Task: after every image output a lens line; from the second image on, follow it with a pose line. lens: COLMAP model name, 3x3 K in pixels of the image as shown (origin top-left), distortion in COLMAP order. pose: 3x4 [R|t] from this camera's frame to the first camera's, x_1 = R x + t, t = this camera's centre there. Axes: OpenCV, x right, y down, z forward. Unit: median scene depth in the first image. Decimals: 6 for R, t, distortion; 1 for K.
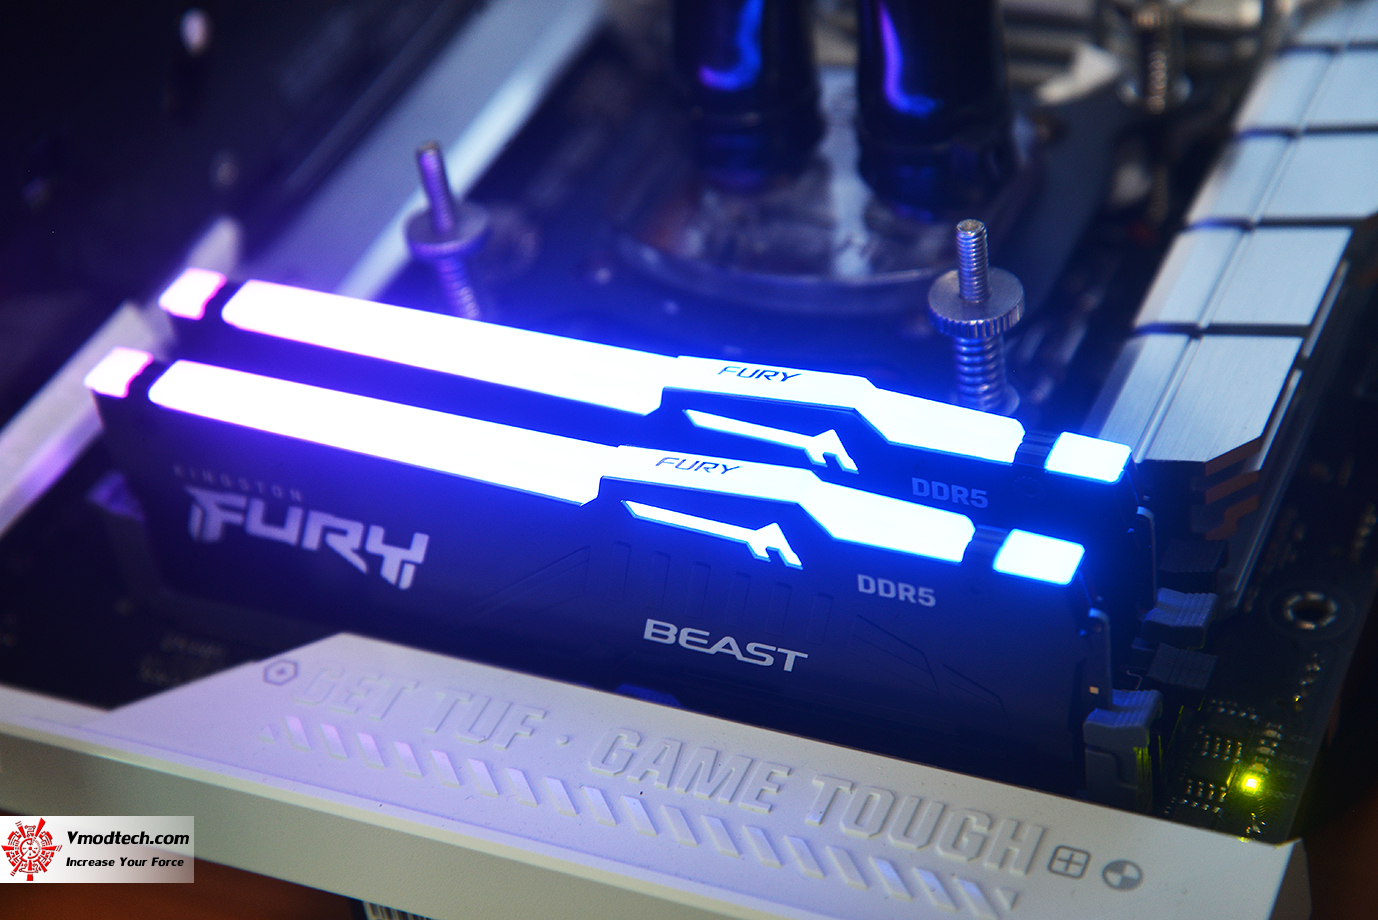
lens RADIAL K [[2589.0, 0, 689.0], [0, 2589.0, 460.0], [0, 0, 1]] dist [0.290540, 0.141189]
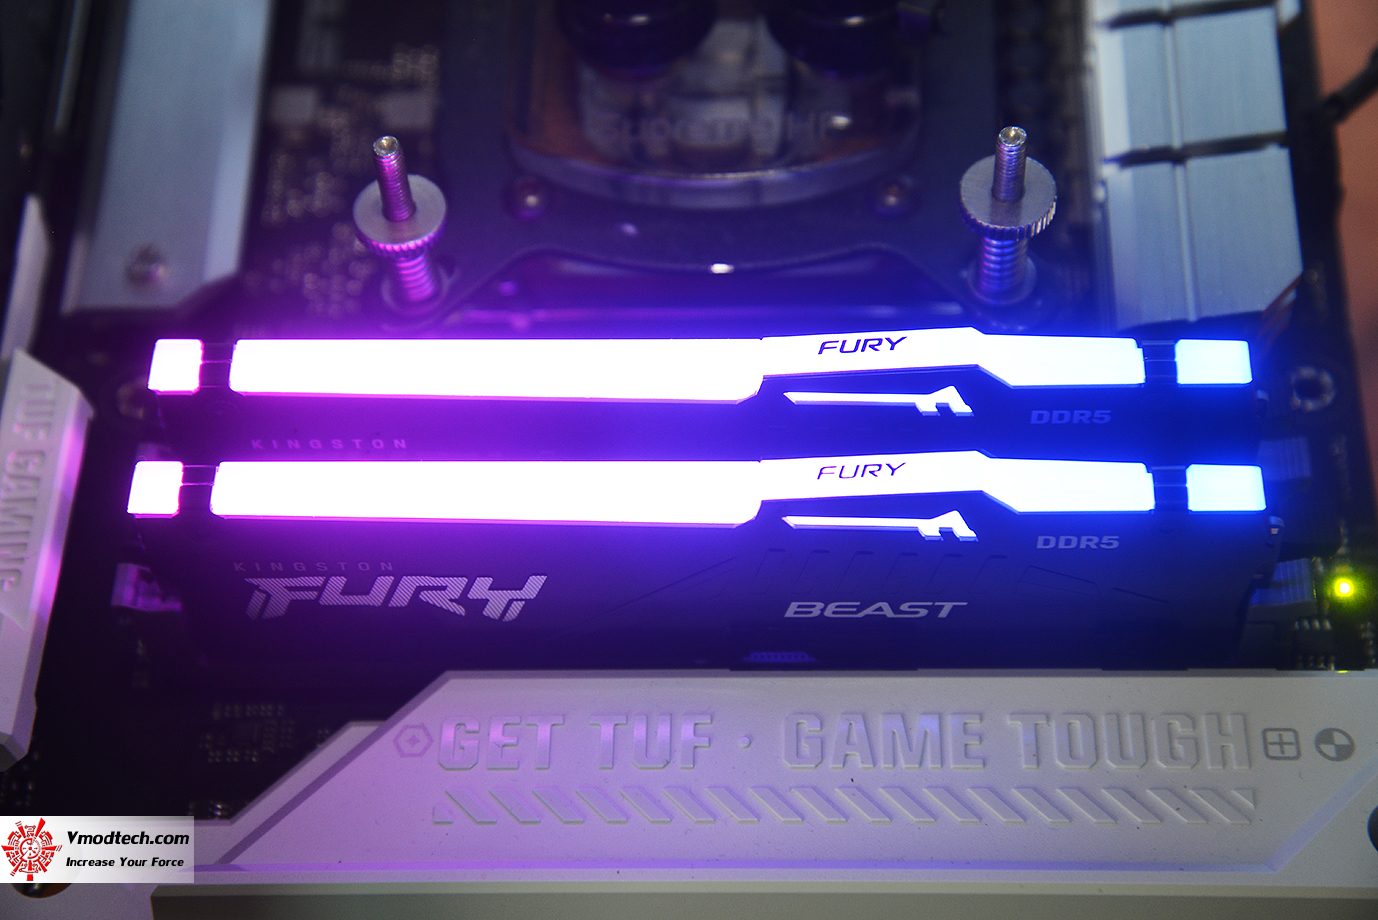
lens RADIAL K [[2589.0, 0, 689.0], [0, 2589.0, 460.0], [0, 0, 1]] dist [0.290540, 0.141189]
pose [[0.920249, -0.274124, 0.279282, -0.315560], [0.193255, 0.938910, 0.284782, -0.281209], [-0.340287, -0.208098, 0.917006, 0.112050]]
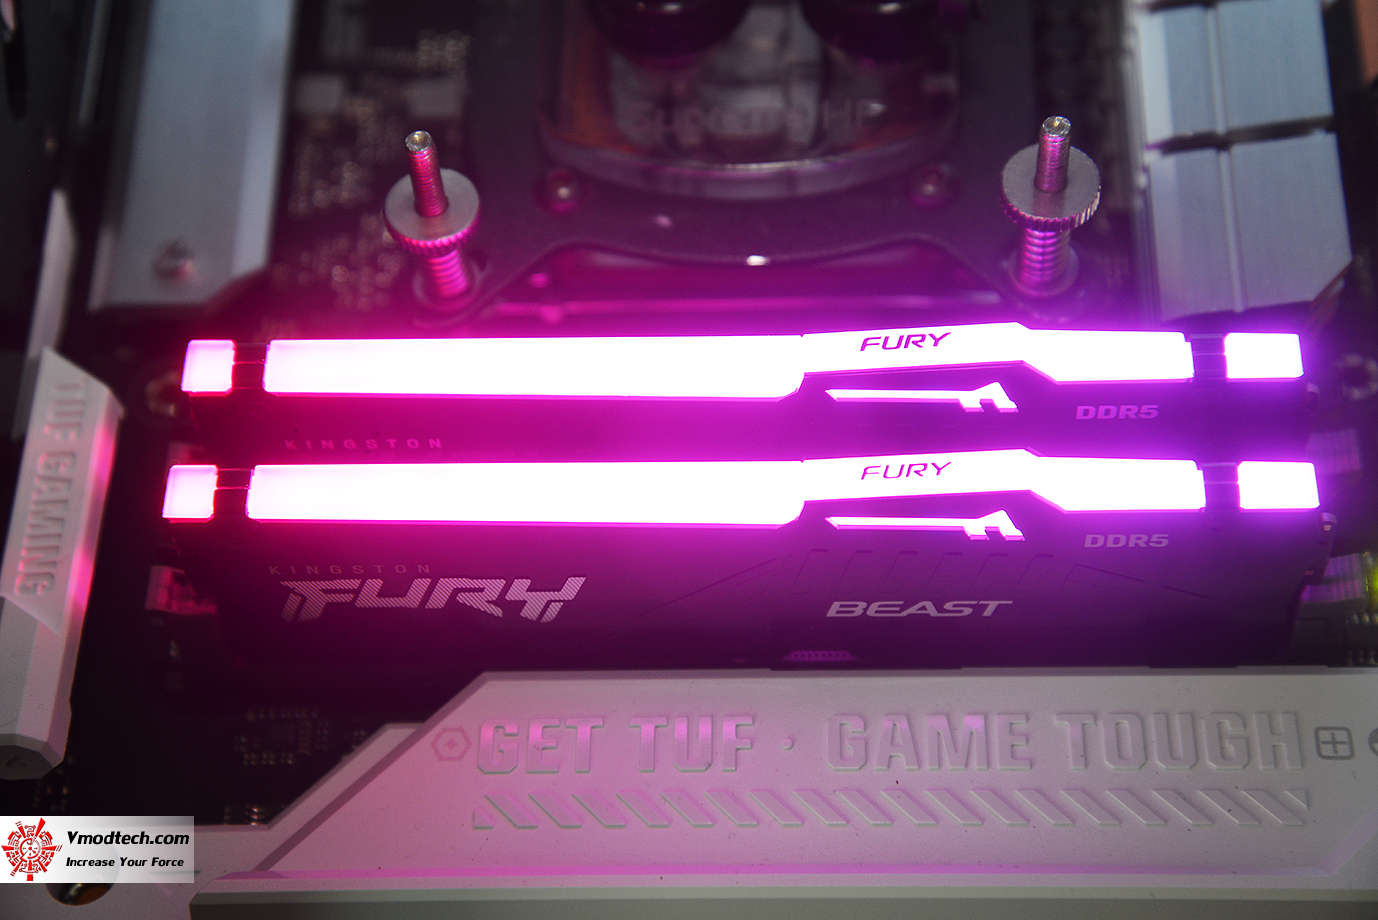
lens RADIAL K [[2589.0, 0, 689.0], [0, 2589.0, 460.0], [0, 0, 1]] dist [0.290540, 0.141189]
pose [[0.918833, -0.284943, 0.273044, -0.319378], [0.200490, 0.932970, 0.298950, -0.293403], [-0.339925, -0.219942, 0.914372, 0.132906]]
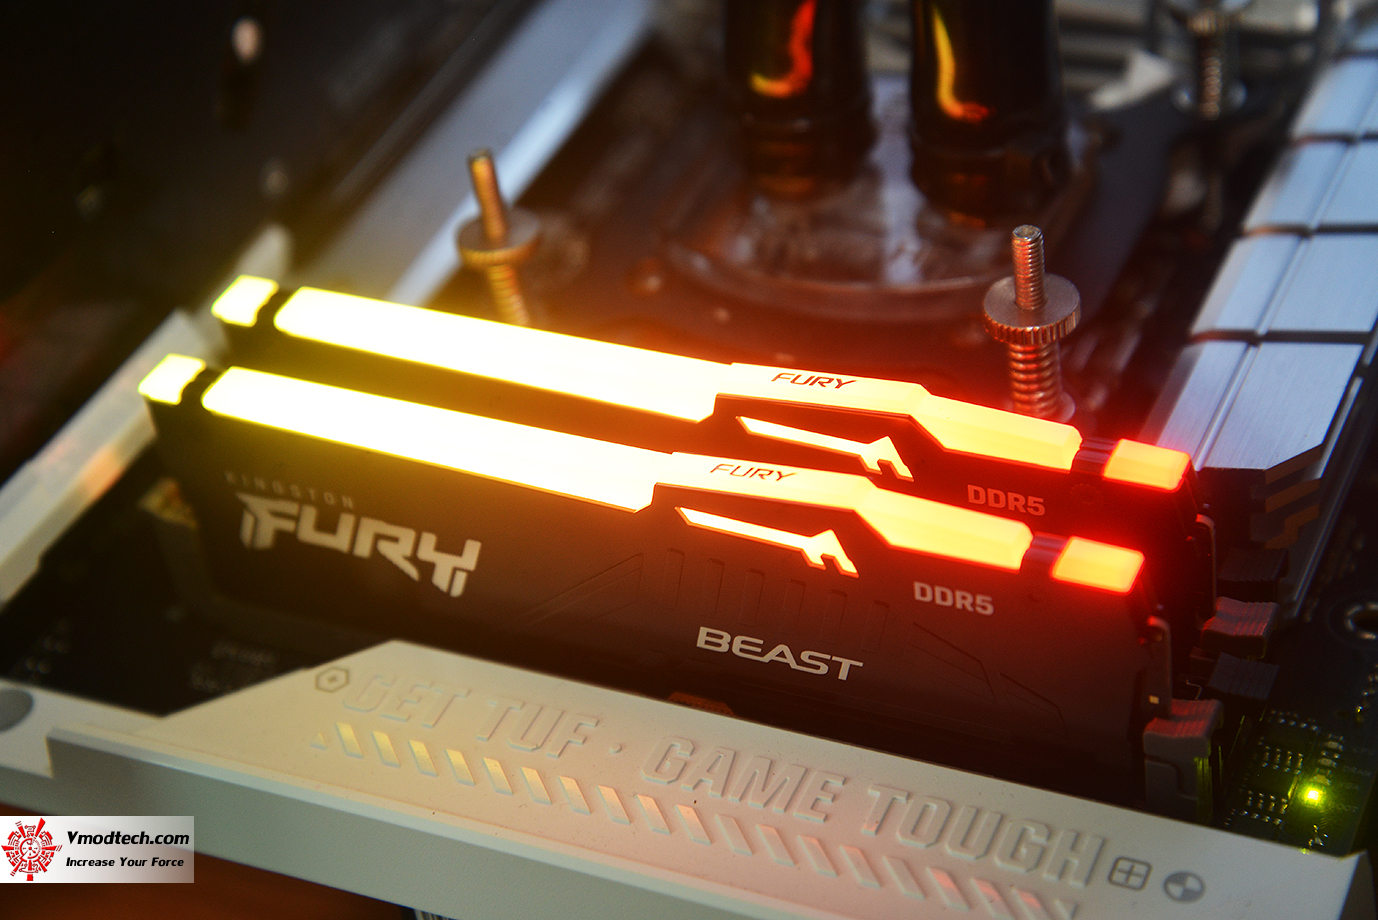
lens RADIAL K [[2589.0, 0, 689.0], [0, 2589.0, 460.0], [0, 0, 1]] dist [0.290540, 0.141189]
pose [[0.999934, 0.001362, -0.011441, -0.009194], [-0.001430, 0.999981, -0.005954, 0.003233], [0.011433, 0.005970, 0.999917, 0.005145]]
